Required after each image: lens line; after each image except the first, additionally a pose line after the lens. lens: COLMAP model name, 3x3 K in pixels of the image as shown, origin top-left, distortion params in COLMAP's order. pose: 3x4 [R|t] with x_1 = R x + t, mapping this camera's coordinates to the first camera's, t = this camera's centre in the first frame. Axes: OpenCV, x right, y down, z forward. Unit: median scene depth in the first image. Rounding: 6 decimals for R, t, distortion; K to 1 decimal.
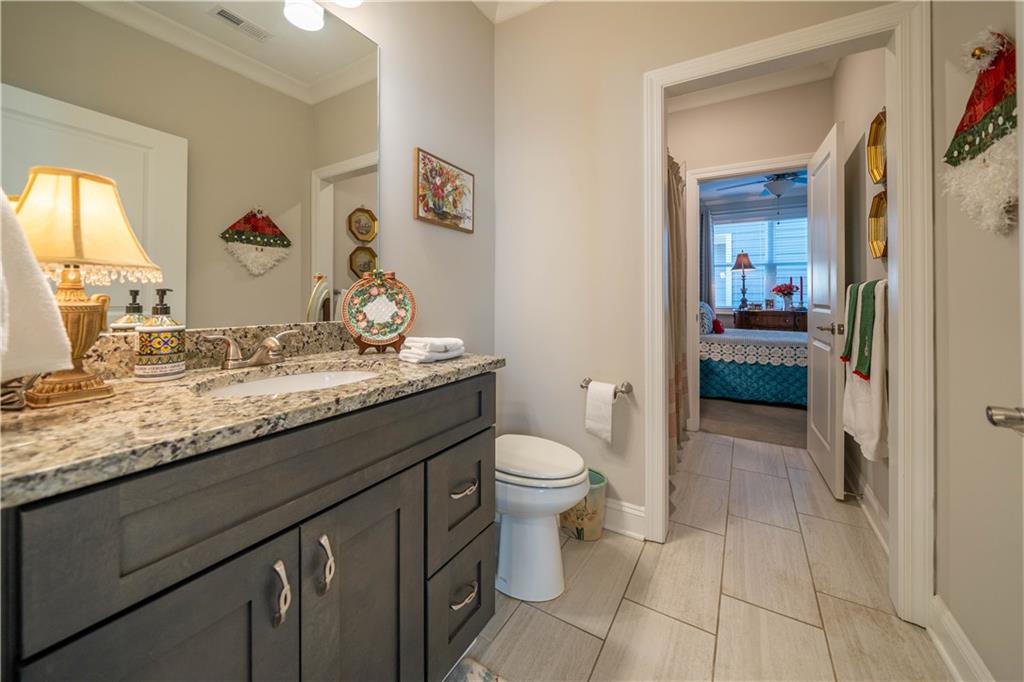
lens RADIAL K [[377.1, 0, 511.7], [0, 377.1, 294.6], [0, 0, 1]] dist [0.000151, 0.000063]
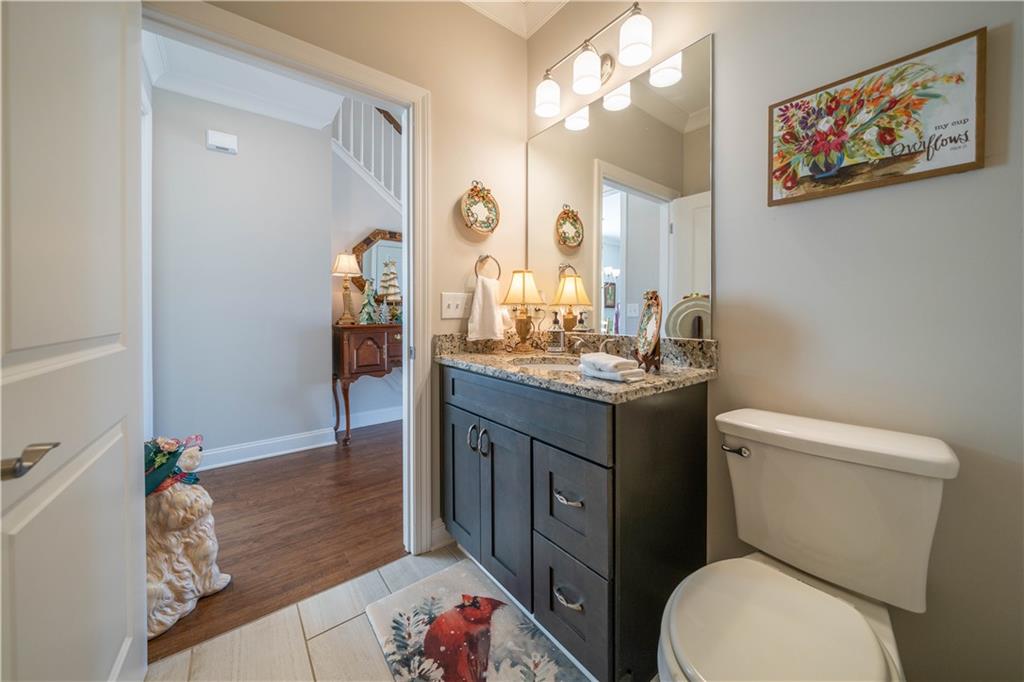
lens RADIAL K [[369.3, 0, 505.6], [0, 369.3, 313.1], [0, 0, 1]] dist [-0.001907, -0.000230]
pose [[-0.358038, -0.003144, -0.933702, 0.571292], [0.008734, 0.999939, -0.006716, 0.001829], [0.933666, -0.010559, -0.357988, 0.767168]]
